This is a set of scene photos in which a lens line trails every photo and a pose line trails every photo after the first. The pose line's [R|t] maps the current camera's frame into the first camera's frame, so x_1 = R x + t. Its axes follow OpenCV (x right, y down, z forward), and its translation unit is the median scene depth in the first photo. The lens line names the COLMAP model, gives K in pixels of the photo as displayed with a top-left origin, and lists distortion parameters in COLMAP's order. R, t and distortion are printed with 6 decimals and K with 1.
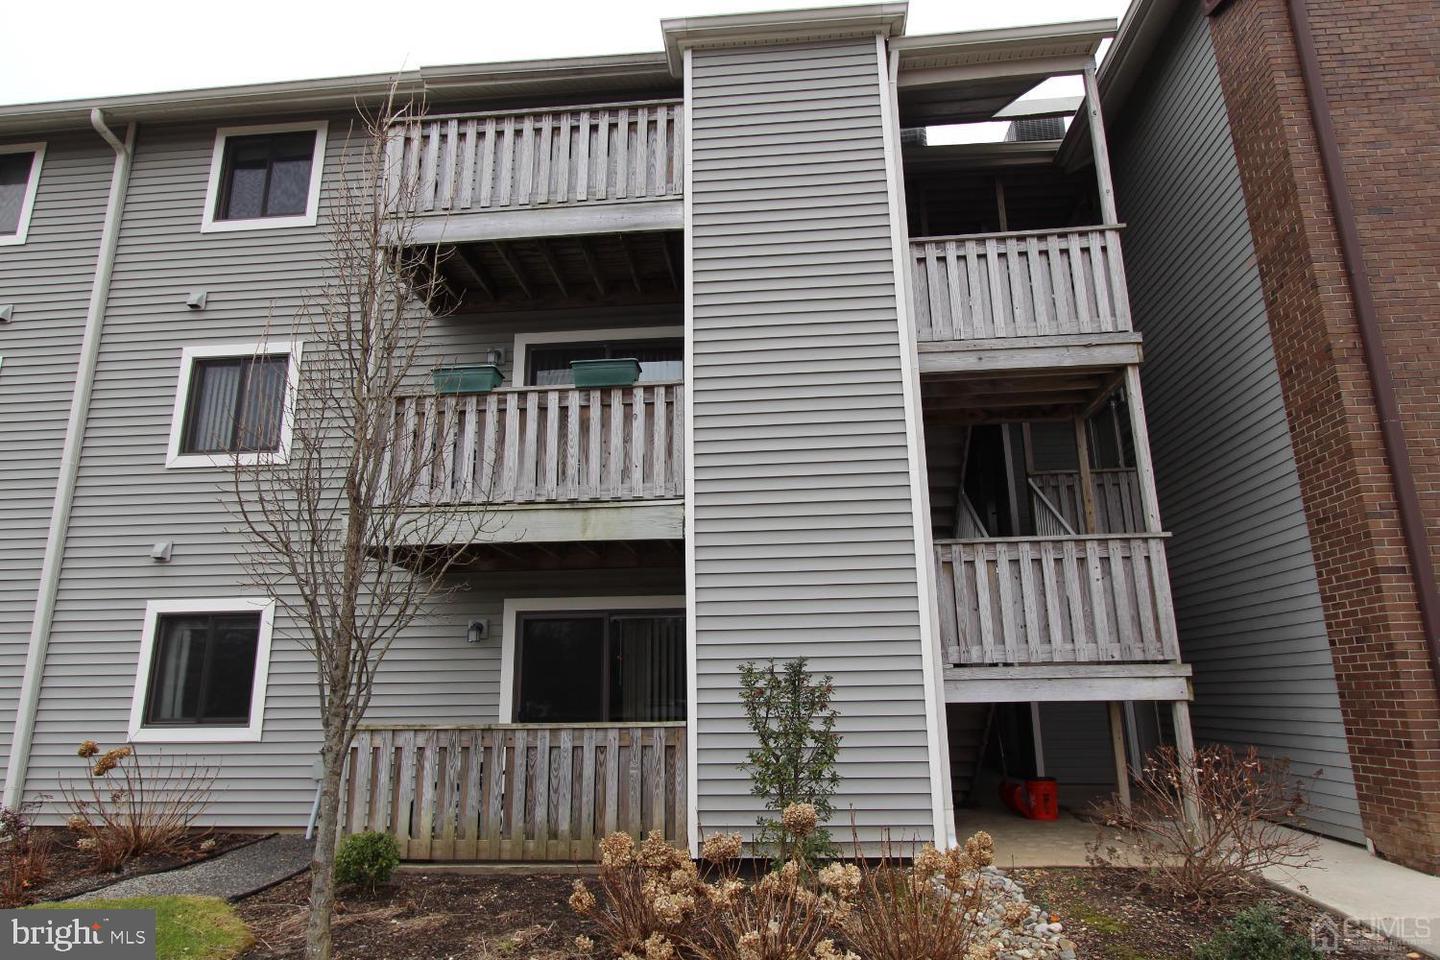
lens RADIAL K [[856.8, 0, 718.4], [0, 856.8, 483.4], [0, 0, 1]] dist [-0.011865, 0.004744]
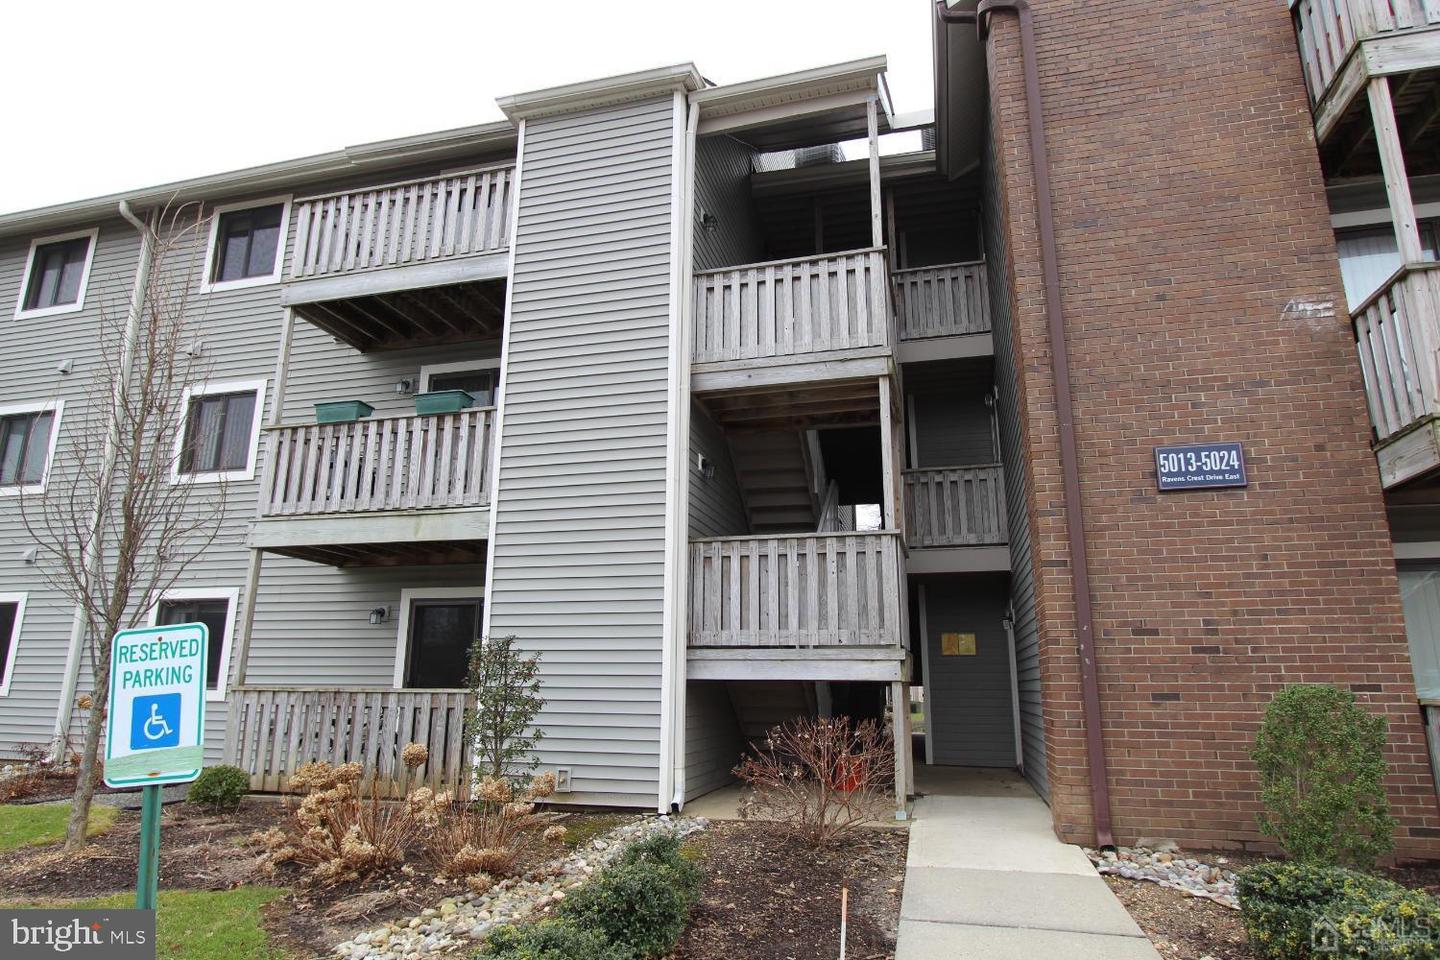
lens RADIAL K [[856.8, 0, 718.4], [0, 856.8, 483.4], [0, 0, 1]] dist [-0.011865, 0.004744]
pose [[0.983463, -0.021077, -0.179881, 0.466052], [0.023359, 0.999671, 0.010578, -0.017873], [0.179599, -0.014605, 0.983632, -0.119051]]
